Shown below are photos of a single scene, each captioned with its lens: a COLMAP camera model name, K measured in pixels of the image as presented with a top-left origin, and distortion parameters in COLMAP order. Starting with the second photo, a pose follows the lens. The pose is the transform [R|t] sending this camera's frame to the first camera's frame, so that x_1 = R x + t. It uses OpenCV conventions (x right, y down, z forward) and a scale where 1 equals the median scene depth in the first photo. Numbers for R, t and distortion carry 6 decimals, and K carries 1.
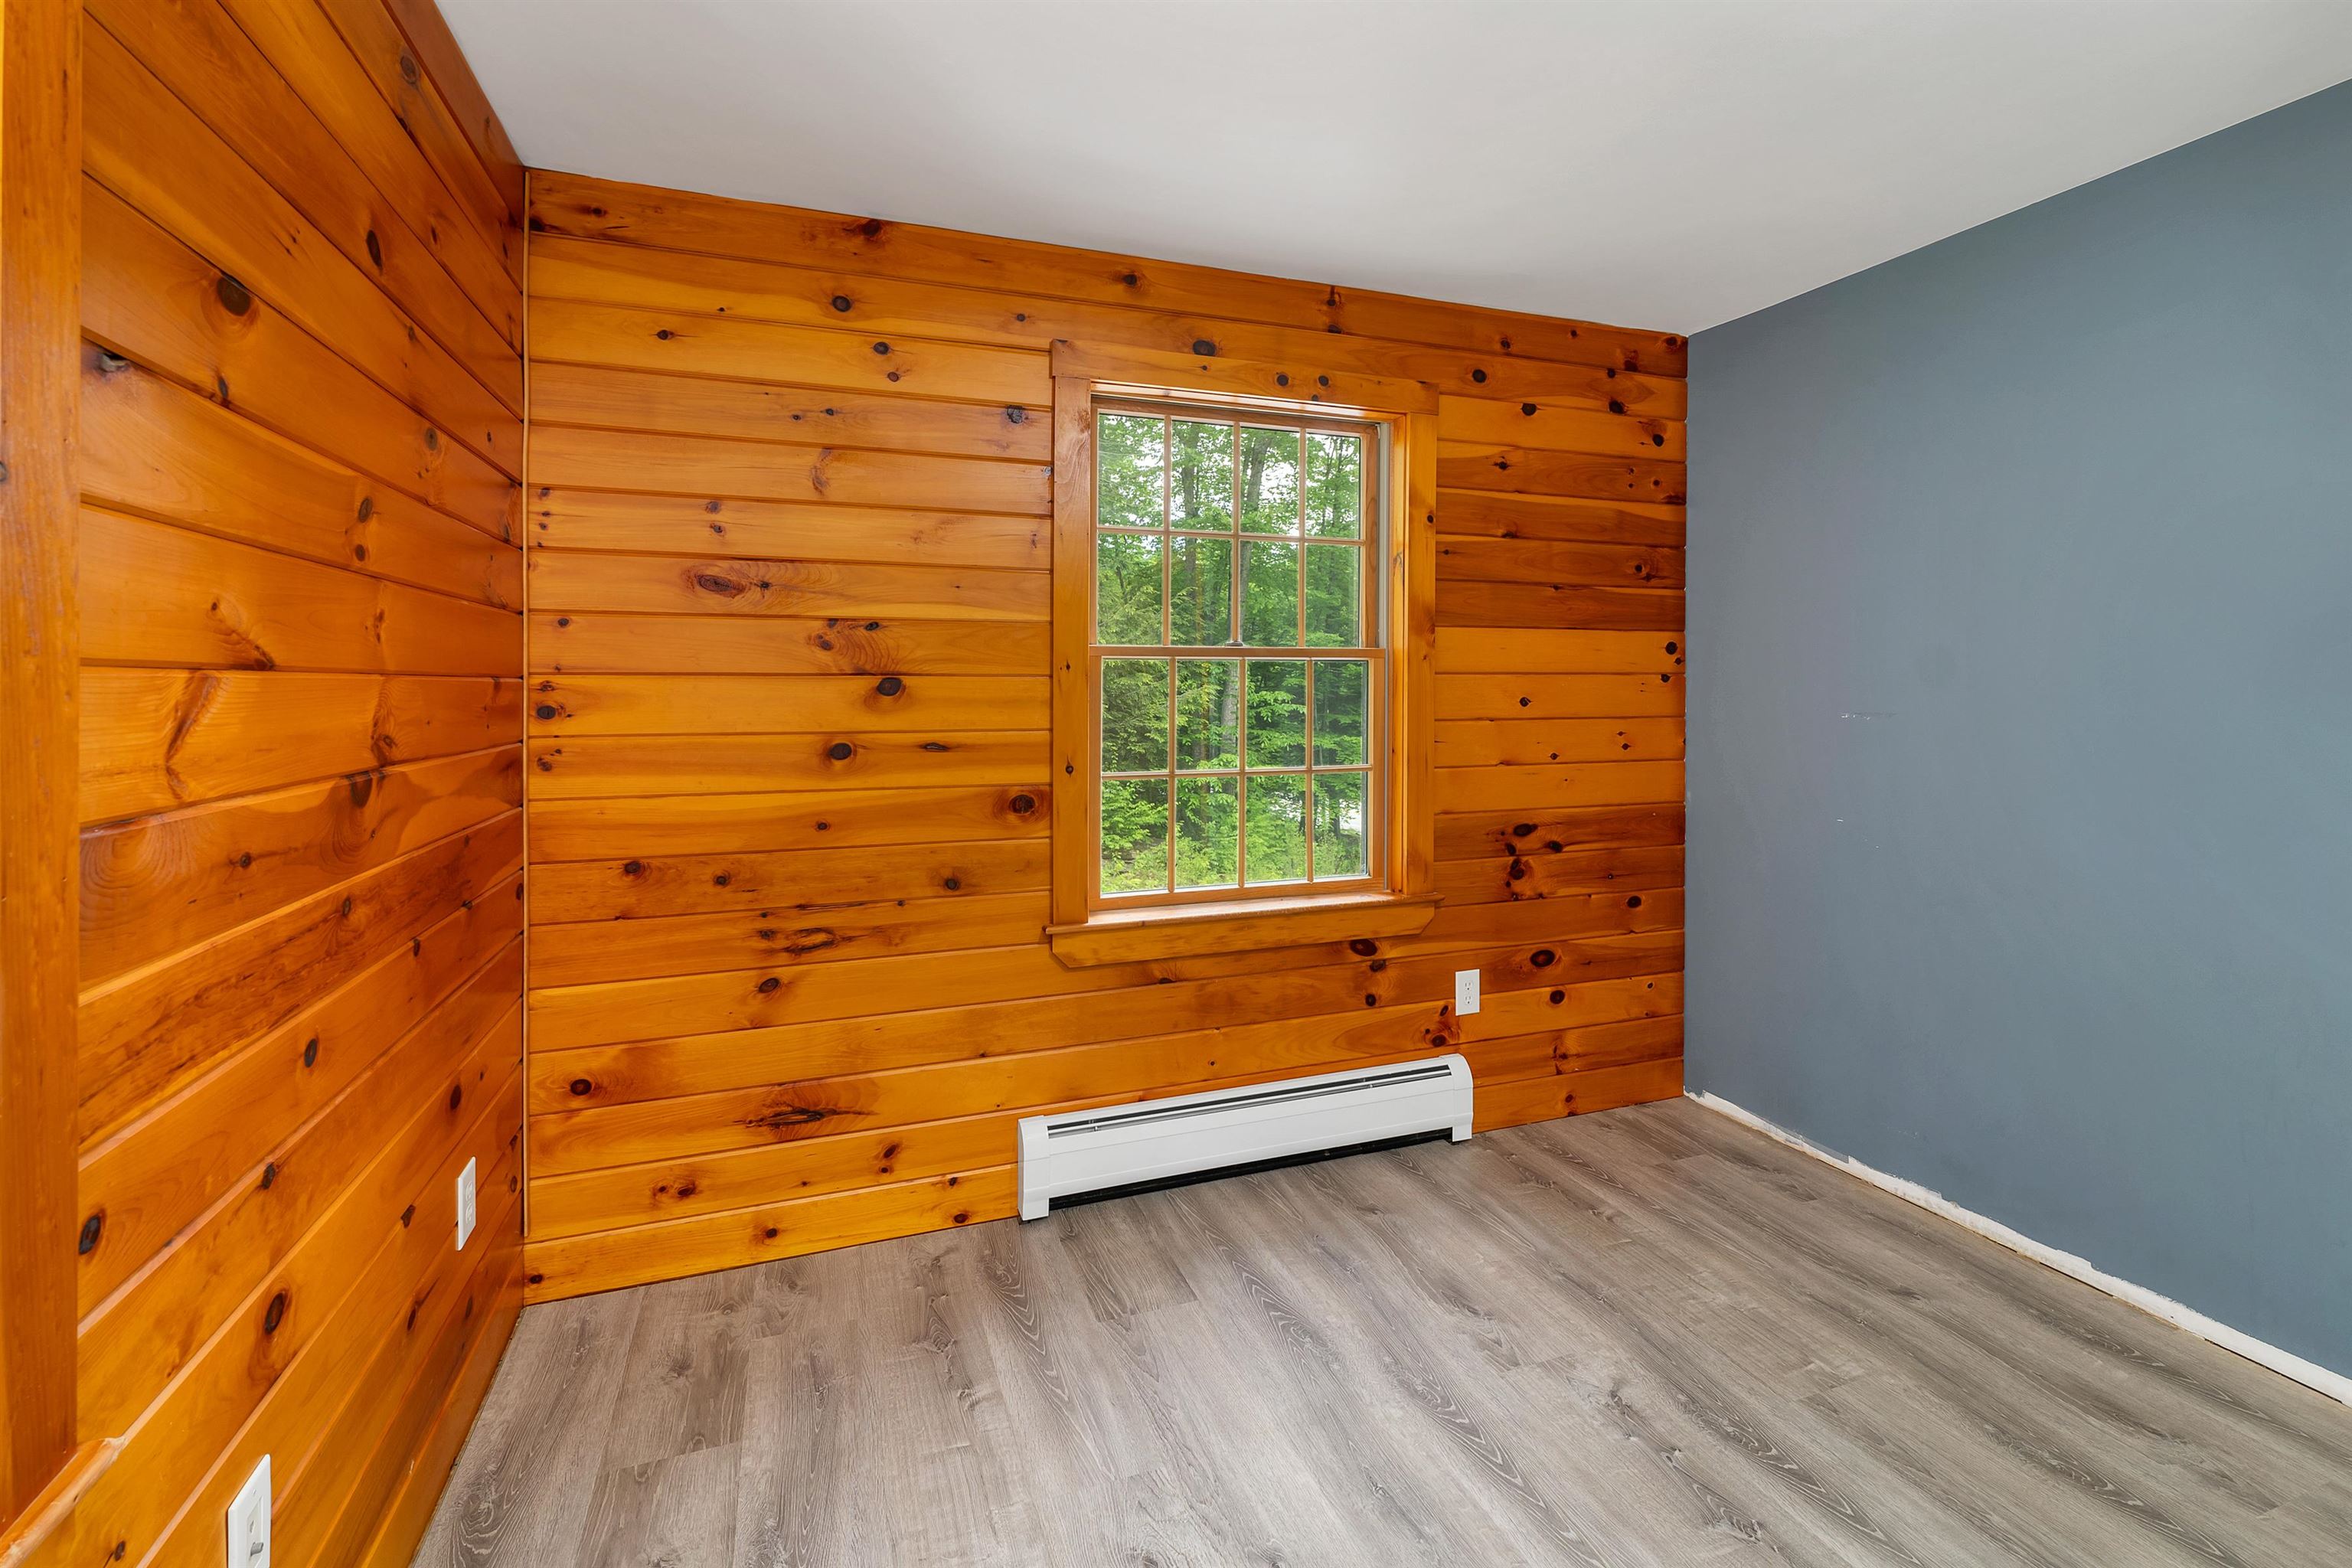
lens RADIAL K [[1014.0, 0, 1163.6], [0, 1014.0, 705.8], [0, 0, 1]] dist [-0.000151, 0.000067]
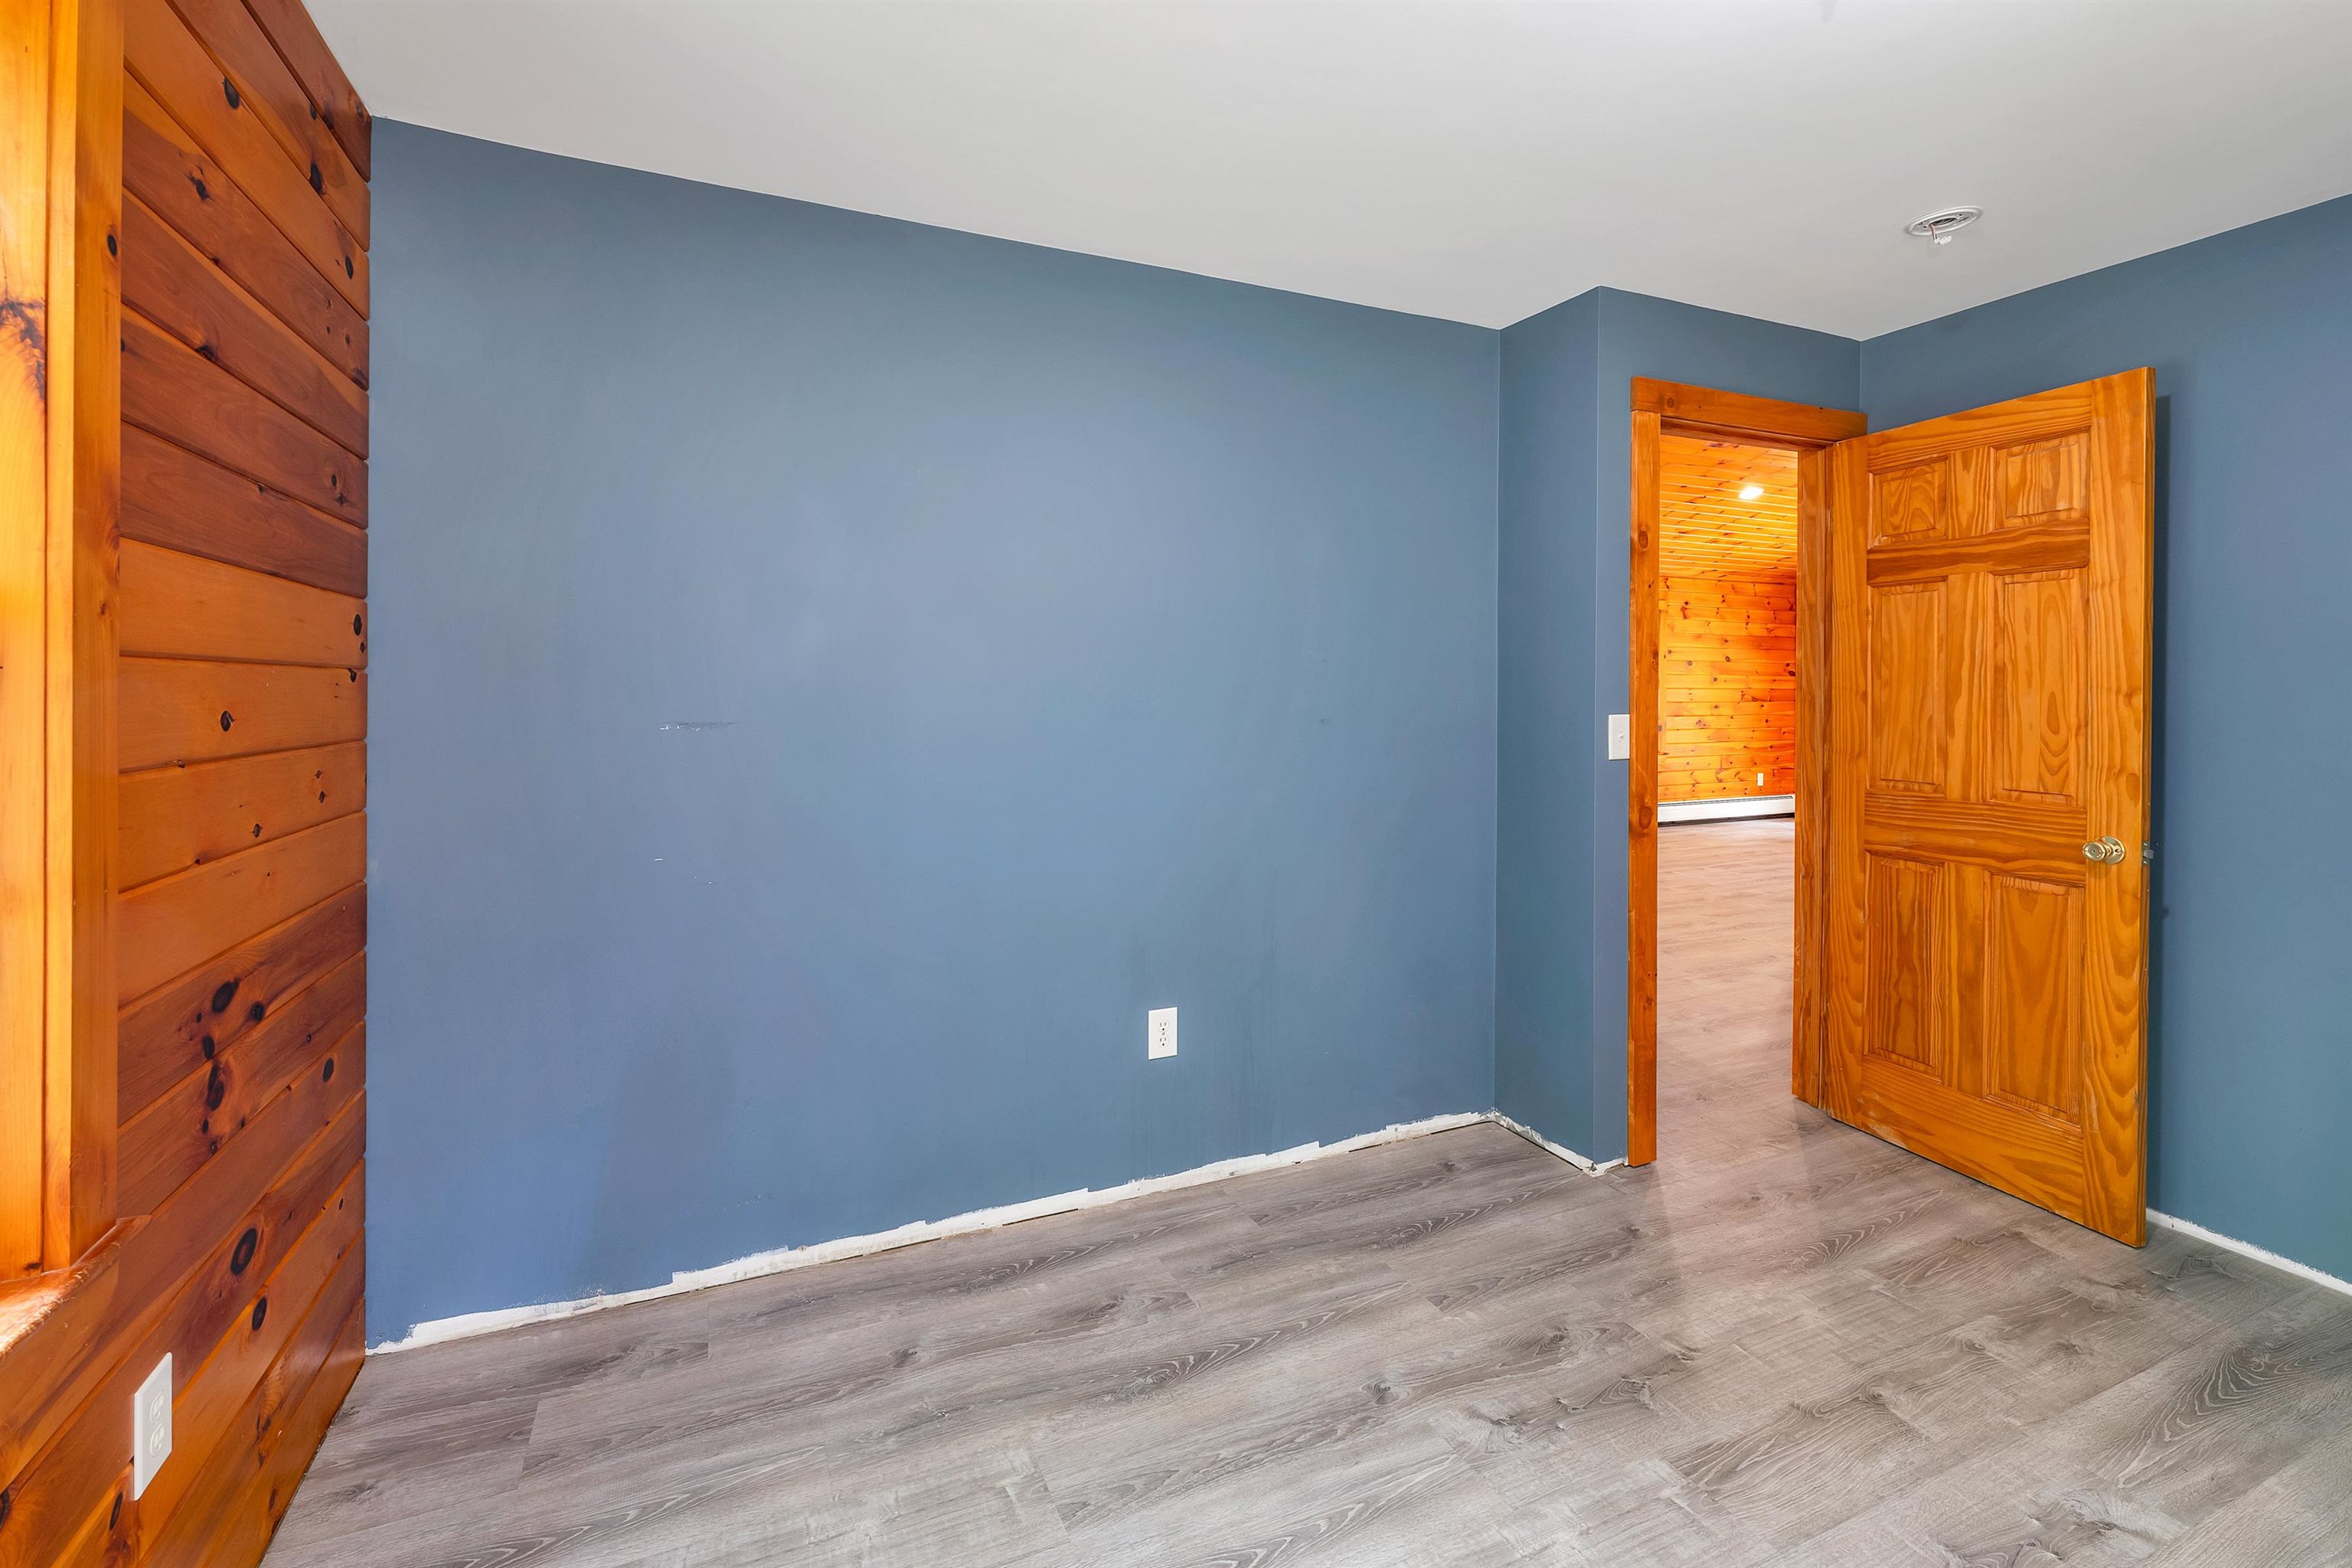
lens RADIAL K [[1014.0, 0, 1163.6], [0, 1014.0, 705.8], [0, 0, 1]] dist [-0.000151, 0.000067]
pose [[-0.074694, -0.011042, 0.997145, -0.154283], [0.011525, 0.999862, 0.011935, -0.012652], [-0.997140, 0.012383, -0.074557, 0.670751]]
